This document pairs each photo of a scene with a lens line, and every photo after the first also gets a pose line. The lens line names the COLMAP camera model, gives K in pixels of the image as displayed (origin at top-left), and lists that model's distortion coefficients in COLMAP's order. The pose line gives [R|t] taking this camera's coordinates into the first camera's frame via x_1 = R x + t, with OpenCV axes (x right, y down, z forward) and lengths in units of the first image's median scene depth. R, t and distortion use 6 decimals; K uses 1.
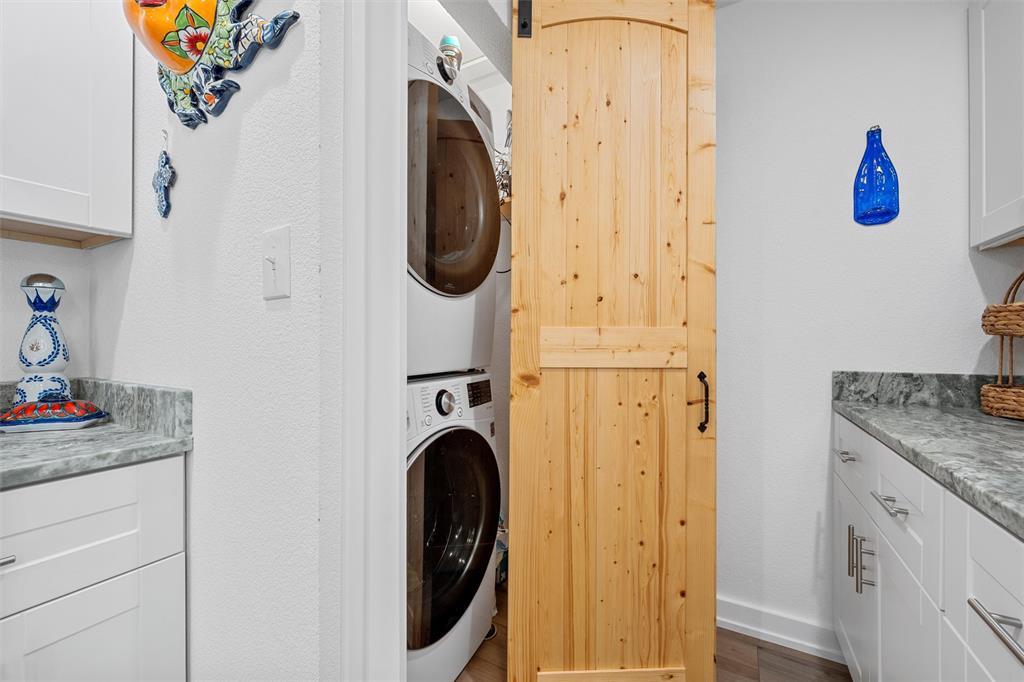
lens RADIAL K [[410.4, 0, 509.6], [0, 410.4, 343.4], [0, 0, 1]] dist [-0.002162, -0.000337]
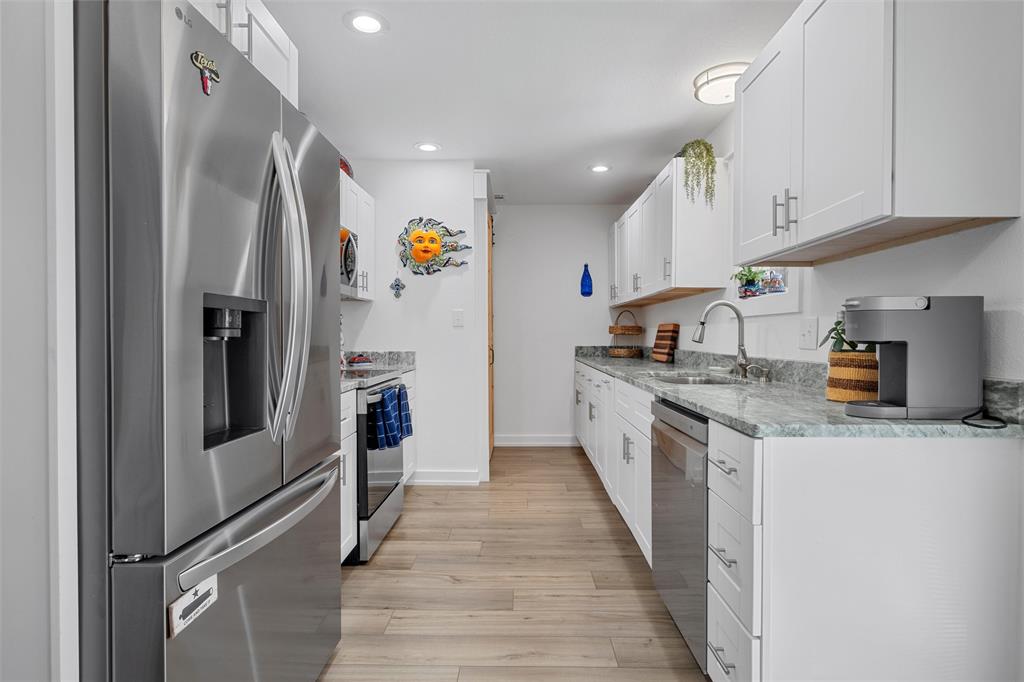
lens RADIAL K [[520.5, 0, 512.0], [0, 520.5, 341.0], [0, 0, 1]] dist [-0.000275, -0.000070]
pose [[0.883922, -0.009105, 0.467546, -1.420032], [0.004785, 0.999934, 0.010427, -0.009701], [-0.467610, -0.006980, 0.883907, -2.189790]]
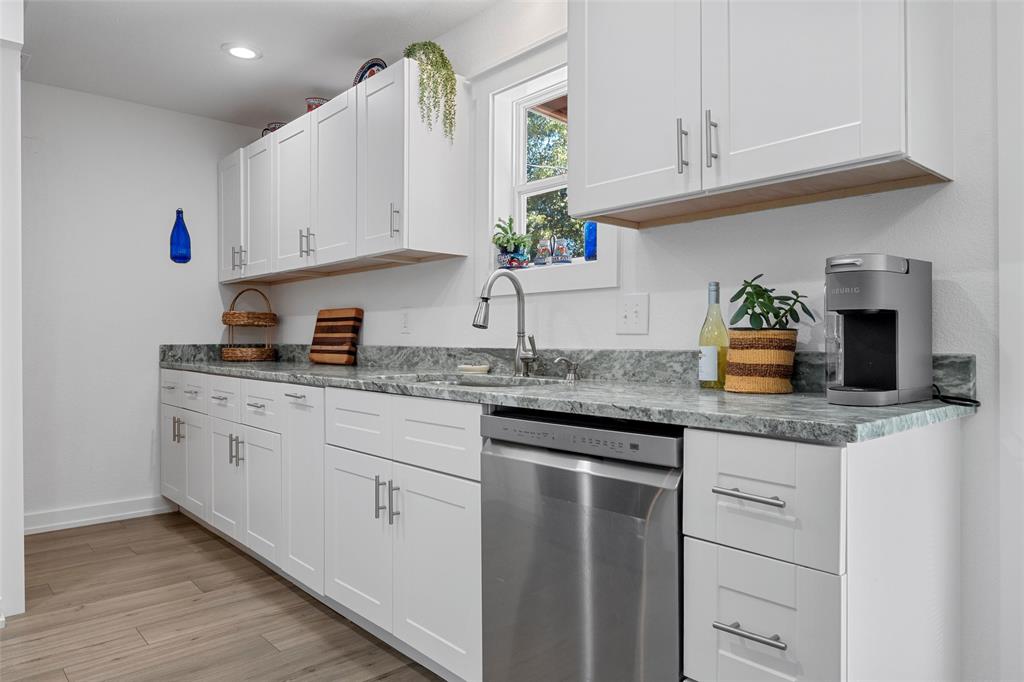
lens RADIAL K [[677.6, 0, 512.3], [0, 677.6, 337.1], [0, 0, 1]] dist [-0.004144, -0.002514]
pose [[0.332904, 0.000325, 0.942961, -1.504072], [0.002981, 0.999995, -0.001397, 0.047160], [-0.942956, 0.003276, 0.332901, -1.441123]]
